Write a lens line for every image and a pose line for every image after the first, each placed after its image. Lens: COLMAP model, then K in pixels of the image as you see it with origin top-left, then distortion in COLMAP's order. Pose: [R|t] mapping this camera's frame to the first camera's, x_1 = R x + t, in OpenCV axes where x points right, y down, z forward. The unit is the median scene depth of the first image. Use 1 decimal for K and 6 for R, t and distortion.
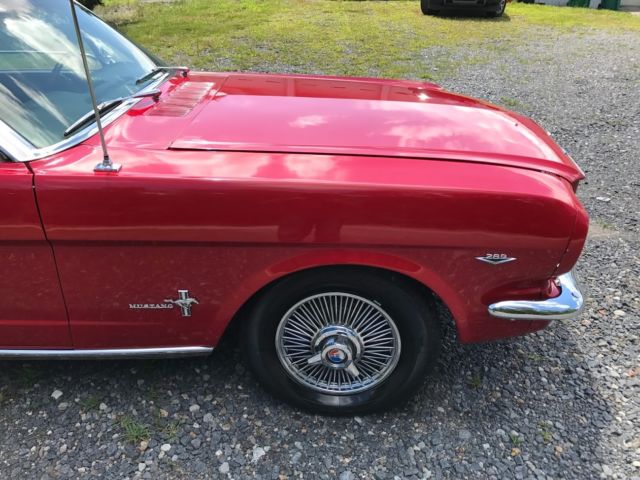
lens RADIAL K [[530.4, 0, 318.8], [0, 530.4, 240.4], [0, 0, 1]] dist [0.017698, -0.018808]
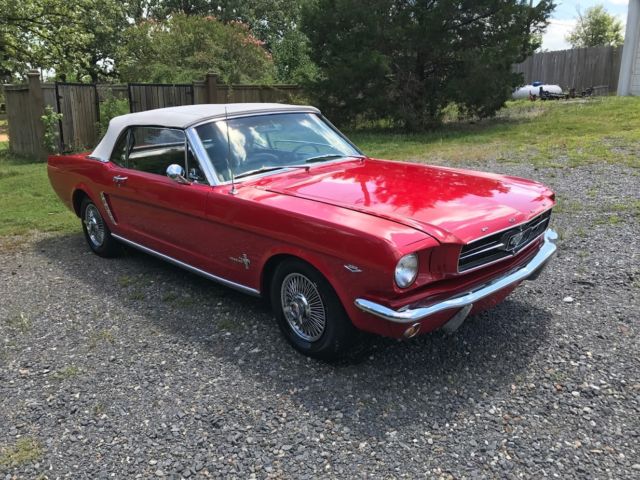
lens RADIAL K [[530.4, 0, 320.3], [0, 530.4, 243.2], [0, 0, 1]] dist [0.017698, -0.018808]
pose [[0.701113, 0.179540, -0.690077, 1.195866], [-0.283908, 0.958050, -0.039190, 0.043865], [0.654092, 0.223395, 0.722675, -0.268550]]
